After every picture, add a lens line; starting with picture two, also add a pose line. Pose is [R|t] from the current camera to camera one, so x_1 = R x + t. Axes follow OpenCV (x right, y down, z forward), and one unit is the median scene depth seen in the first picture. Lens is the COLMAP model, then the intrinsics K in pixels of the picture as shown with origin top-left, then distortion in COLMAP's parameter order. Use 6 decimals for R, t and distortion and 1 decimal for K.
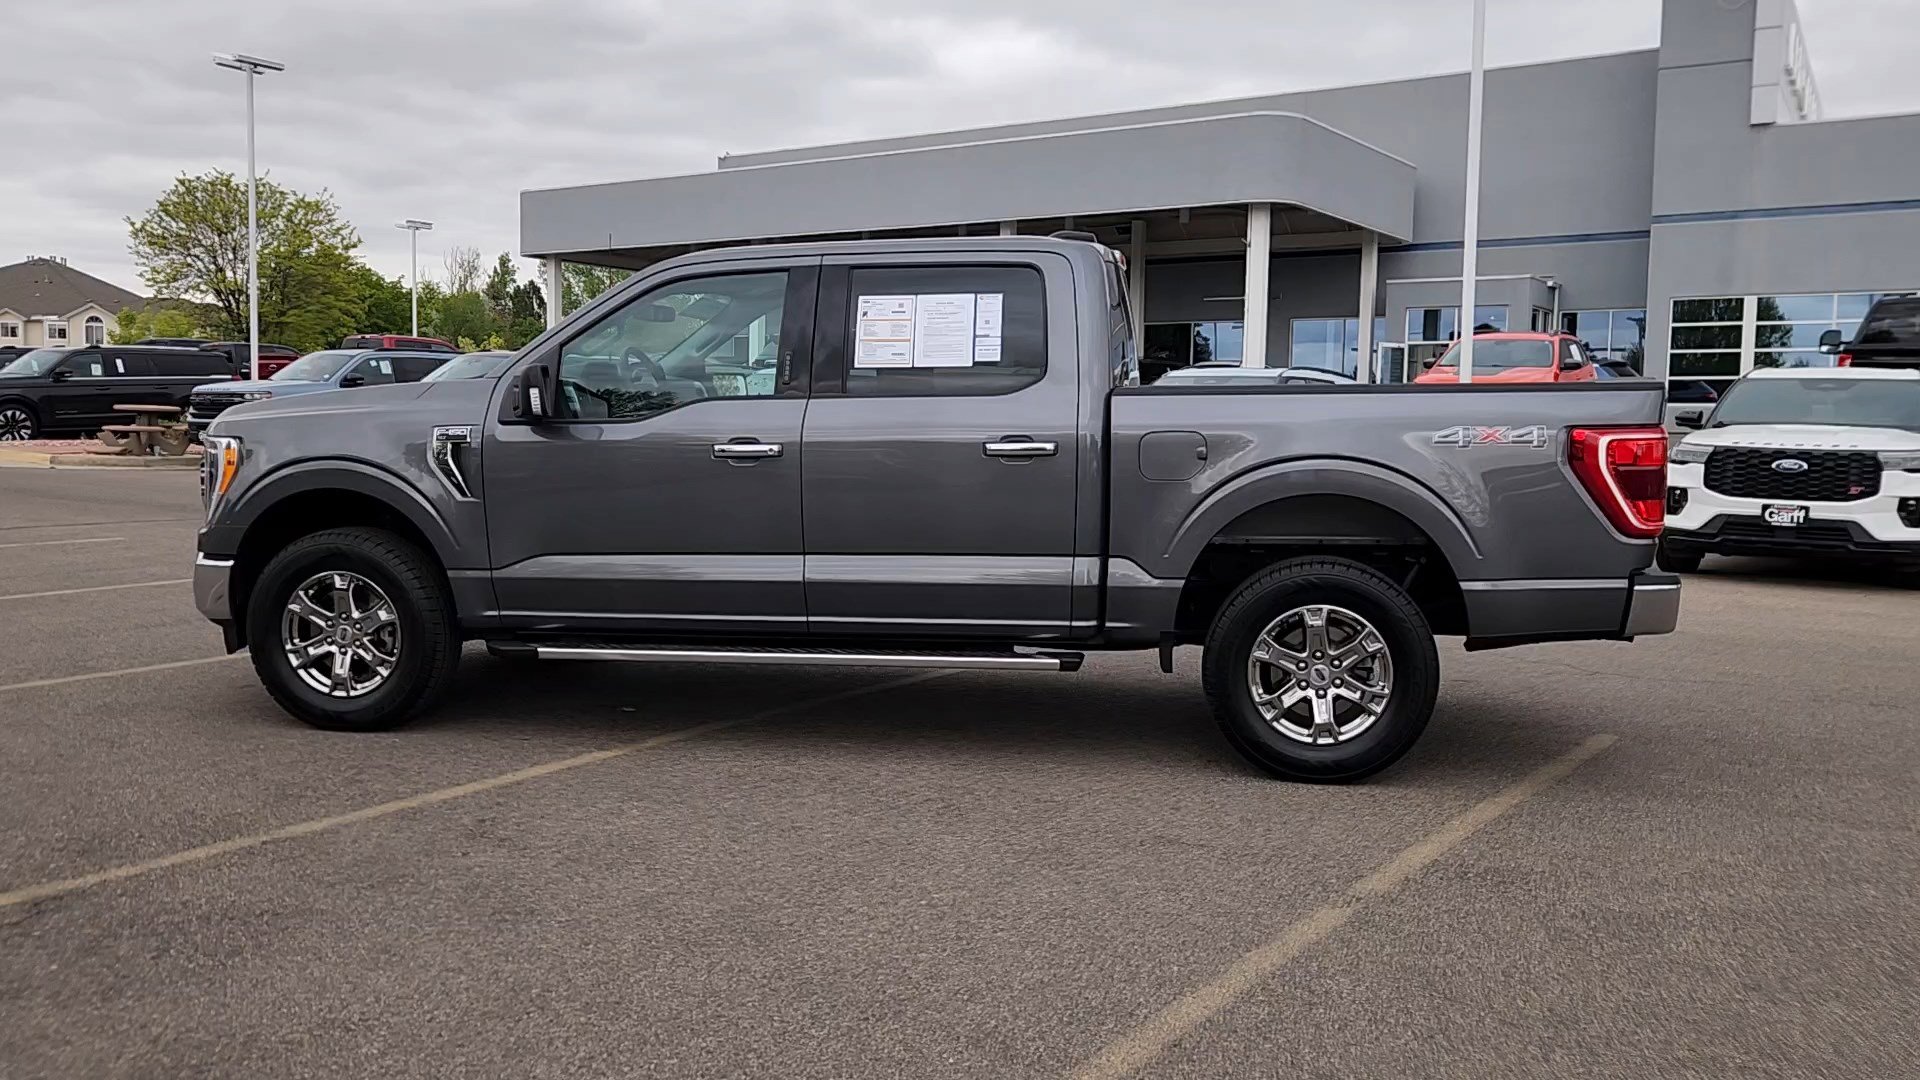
lens RADIAL K [[1613.1, 0, 950.5], [0, 1613.1, 550.8], [0, 0, 1]] dist [0.033778, -0.012359]
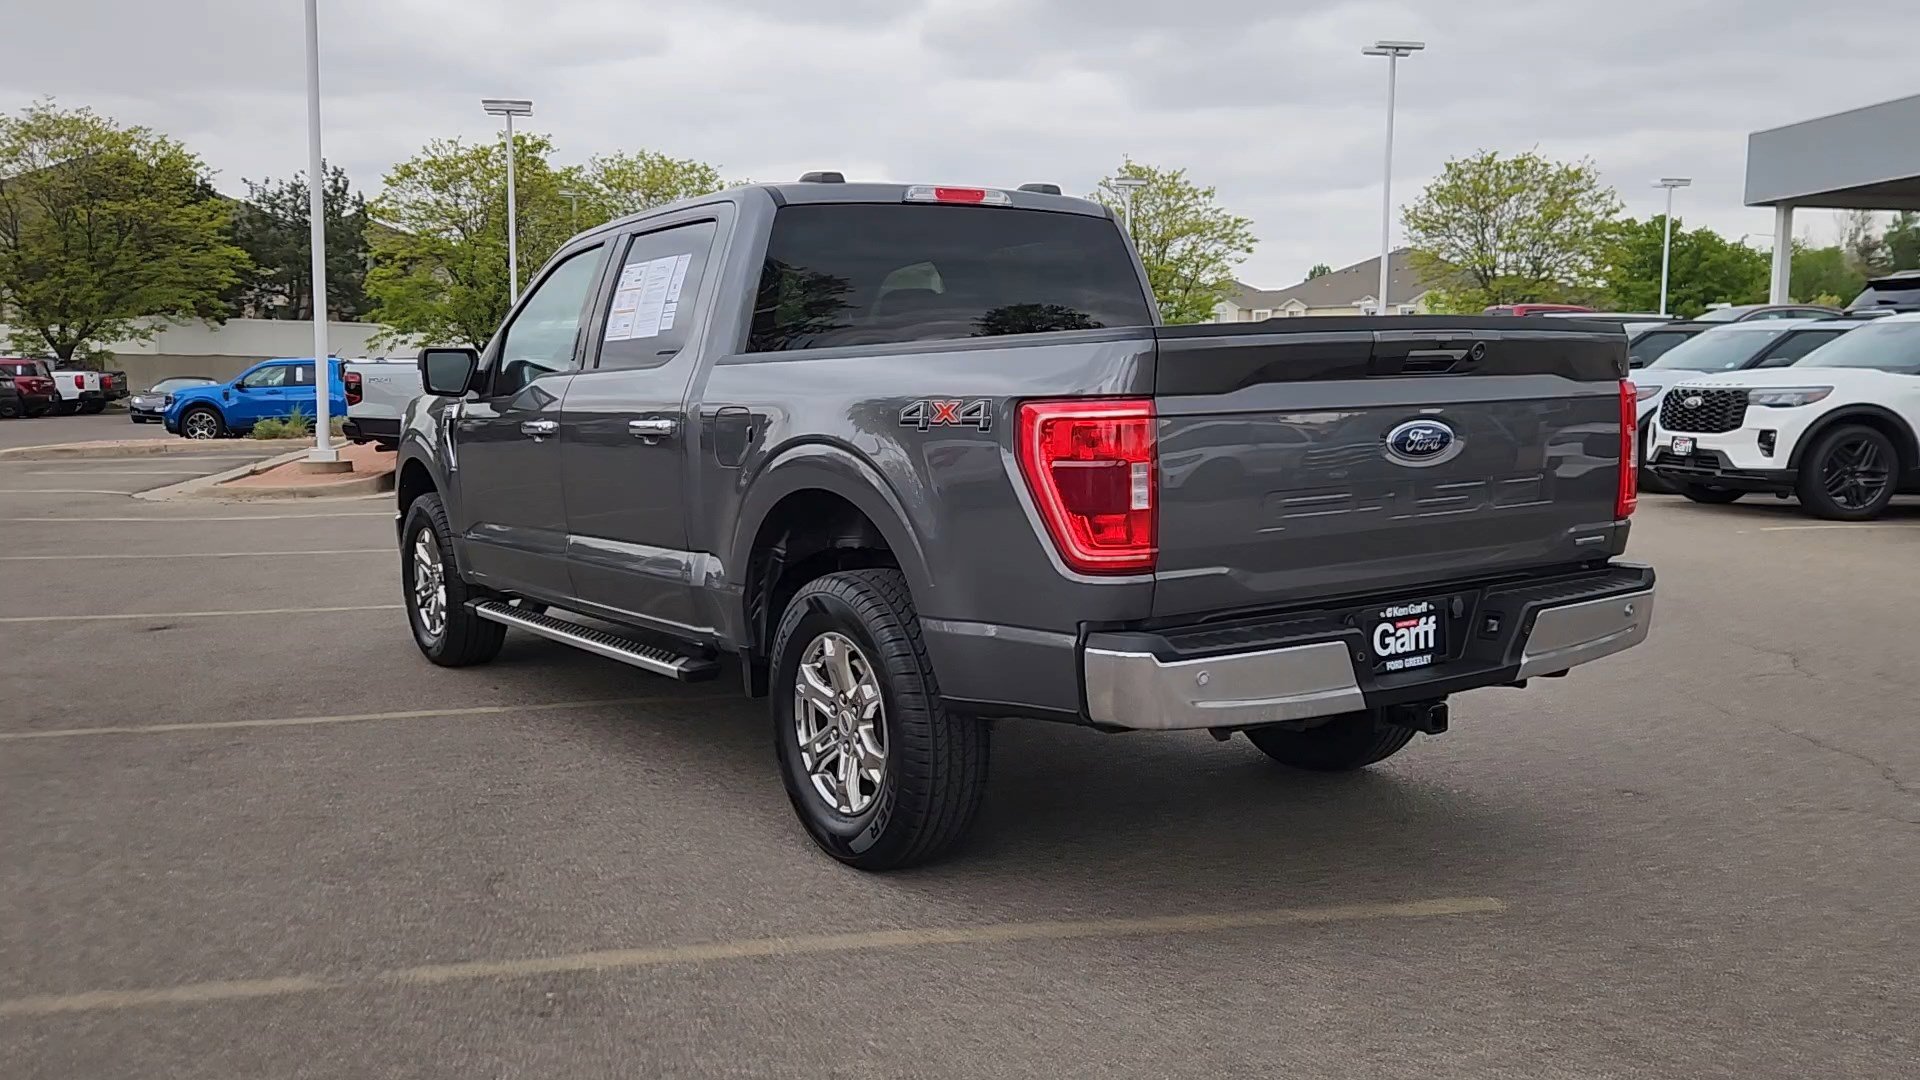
lens RADIAL K [[1613.1, 0, 950.5], [0, 1613.1, 550.8], [0, 0, 1]] dist [0.033778, -0.012359]
pose [[0.695122, 0.060454, -0.716345, 0.781872], [-0.047727, 0.998140, 0.037923, -0.035709], [0.717305, 0.007829, 0.696715, 0.481682]]
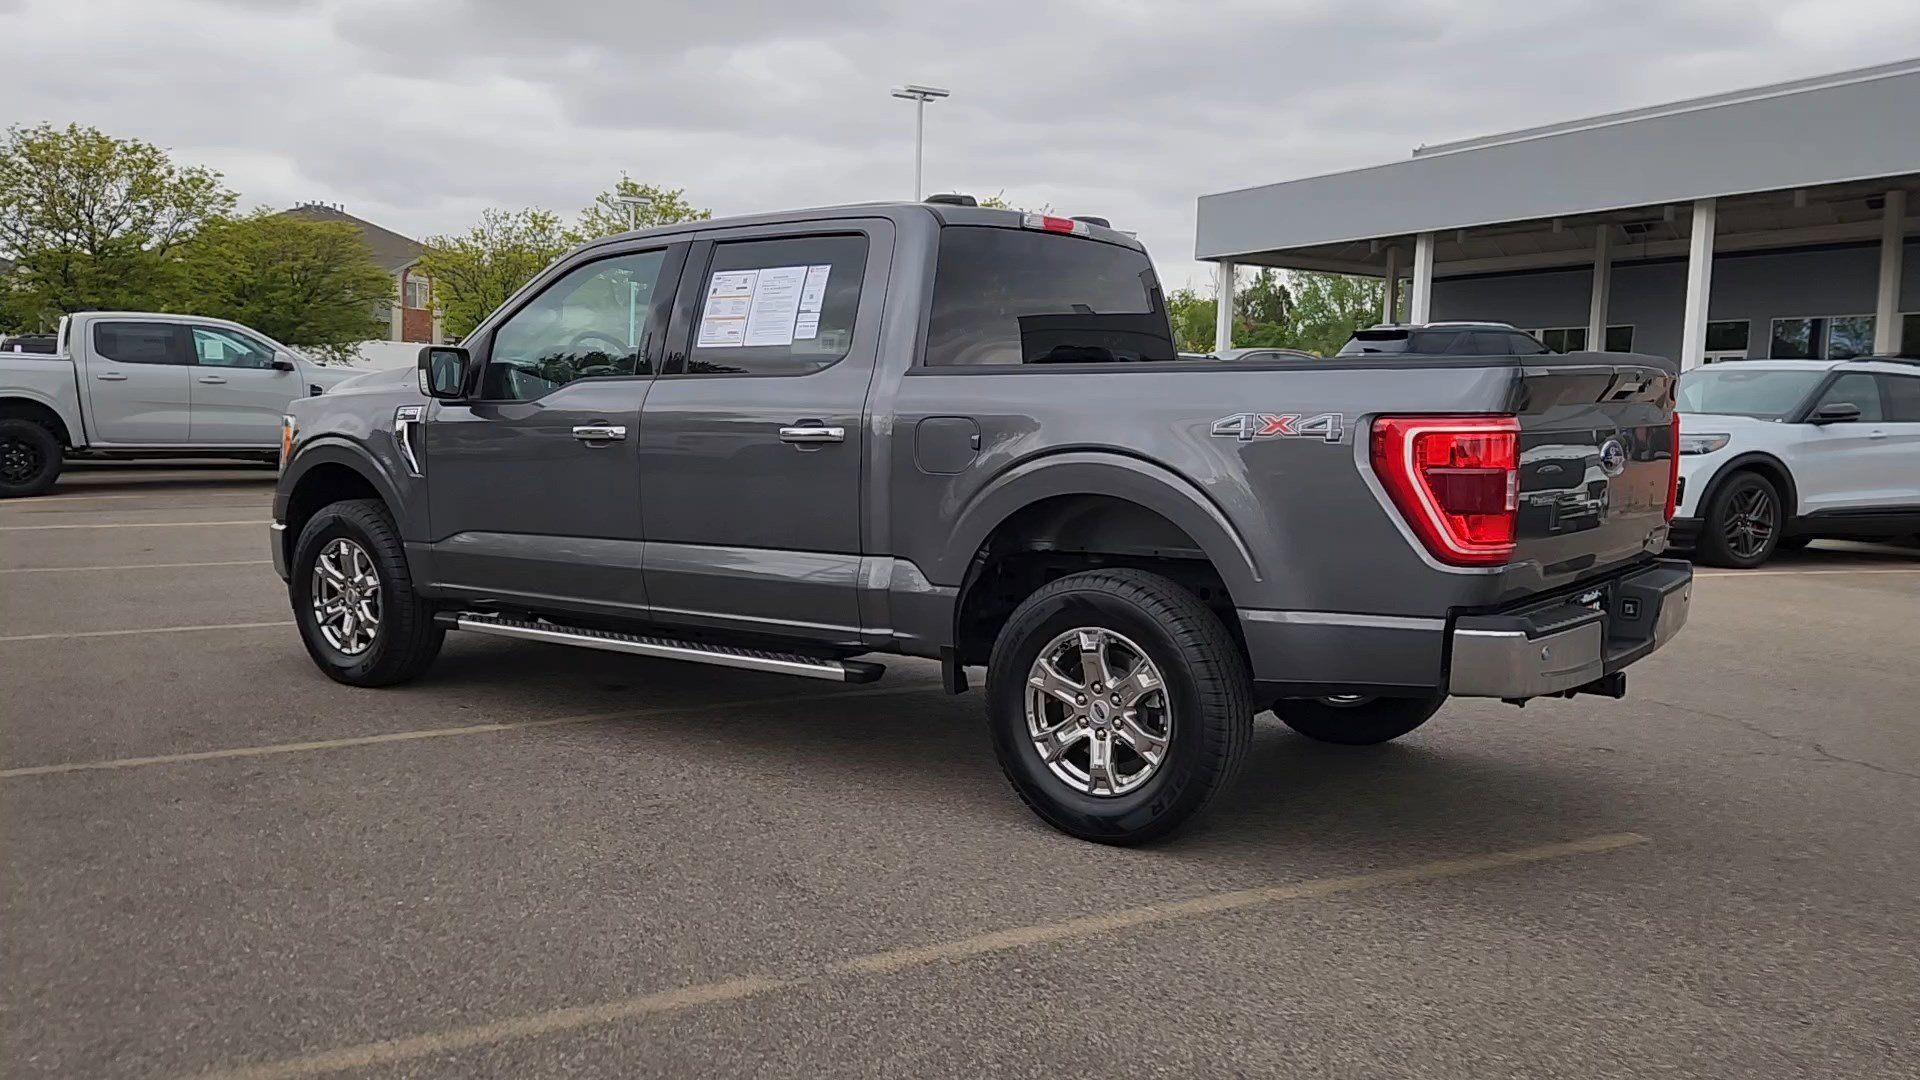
lens RADIAL K [[1613.1, 0, 950.5], [0, 1613.1, 550.8], [0, 0, 1]] dist [0.033778, -0.012359]
pose [[0.894846, 0.047351, -0.443856, 0.505722], [-0.048568, 0.998783, 0.008634, -0.008985], [0.443724, 0.013831, 0.896057, 0.214582]]
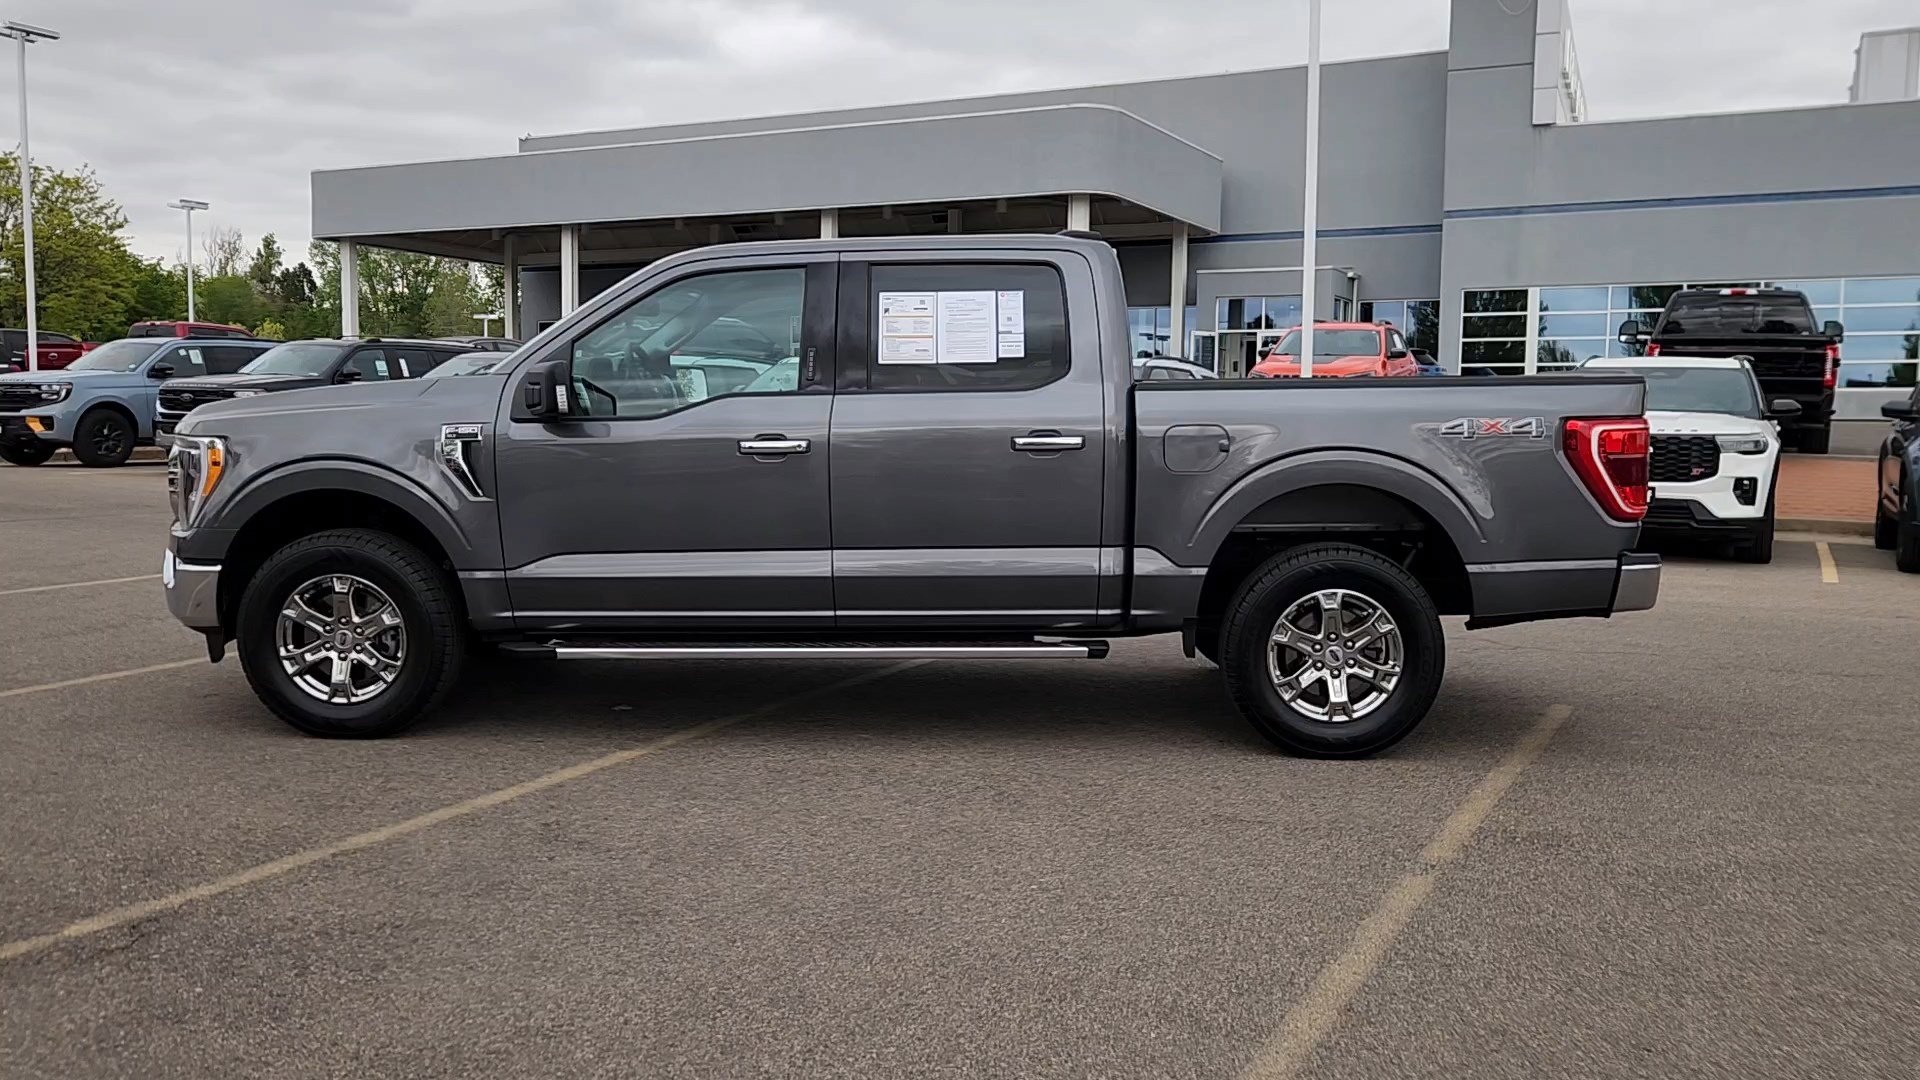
lens RADIAL K [[1613.1, 0, 950.5], [0, 1613.1, 550.8], [0, 0, 1]] dist [0.033778, -0.012359]
pose [[0.991796, -0.016831, 0.126716, -0.145536], [0.015791, 0.999833, 0.009209, -0.004964], [-0.126850, -0.007133, 0.991896, -0.009358]]
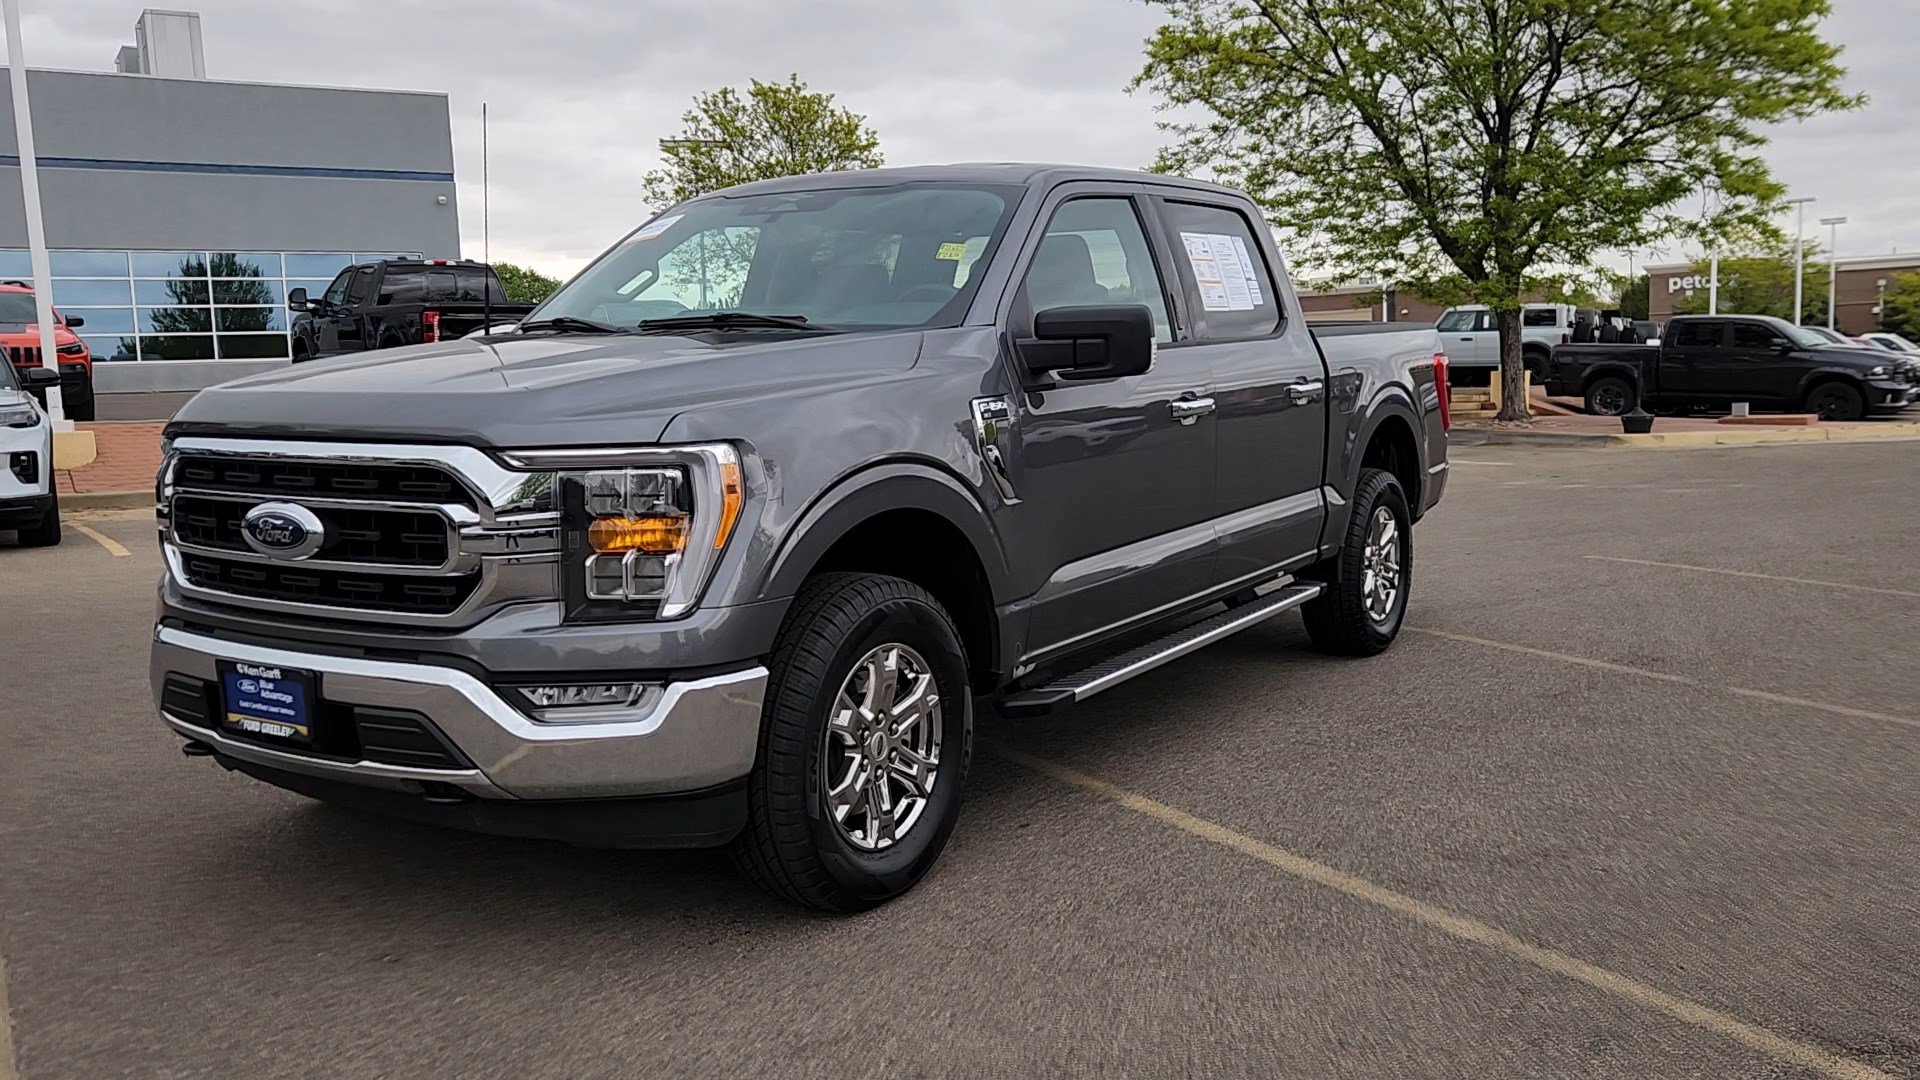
lens RADIAL K [[1613.1, 0, 950.5], [0, 1613.1, 550.8], [0, 0, 1]] dist [0.033778, -0.012359]
pose [[0.389203, -0.131868, 0.911664, -0.980256], [0.108951, 0.989343, 0.096591, -0.084772], [-0.914686, 0.061733, 0.399422, 0.777316]]
